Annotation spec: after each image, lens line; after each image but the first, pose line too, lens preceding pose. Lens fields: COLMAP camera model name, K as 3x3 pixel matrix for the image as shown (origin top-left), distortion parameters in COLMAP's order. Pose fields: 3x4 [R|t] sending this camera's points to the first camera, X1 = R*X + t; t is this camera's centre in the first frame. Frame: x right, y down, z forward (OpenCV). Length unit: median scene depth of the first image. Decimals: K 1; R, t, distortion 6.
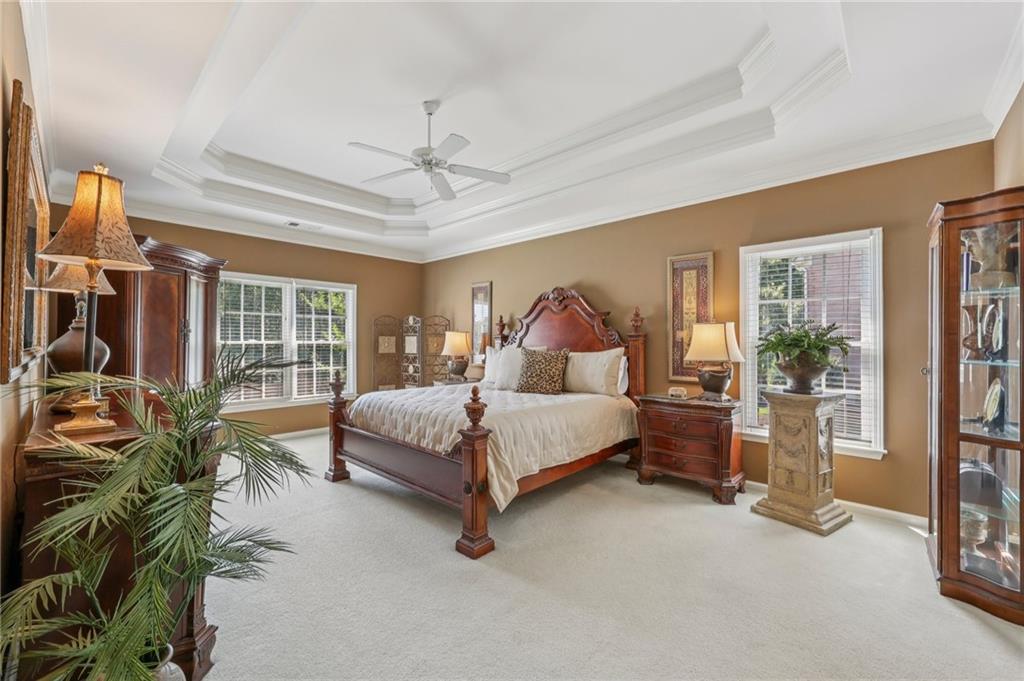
lens RADIAL K [[411.3, 0, 511.9], [0, 411.3, 332.3], [0, 0, 1]] dist [-0.001917, 0.000075]
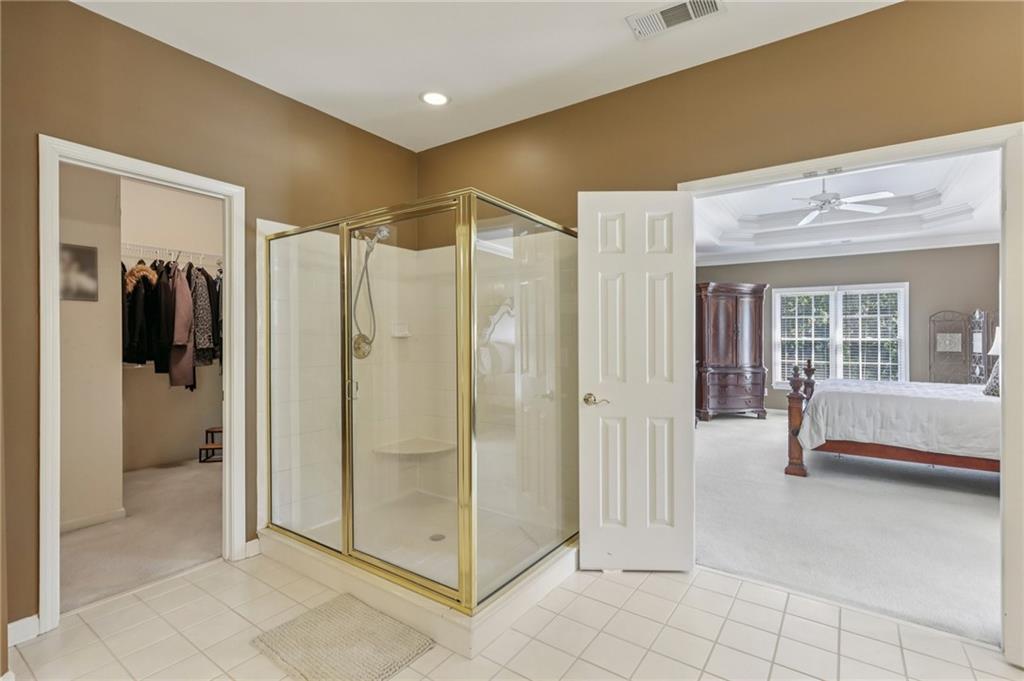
lens RADIAL K [[481.9, 0, 510.1], [0, 481.9, 337.2], [0, 0, 1]] dist [-0.000005, 0.000012]
pose [[0.128055, -0.005158, -0.991754, 0.708568], [0.015803, 0.999870, -0.003159, 0.007050], [0.991641, -0.015269, 0.128120, -0.120327]]
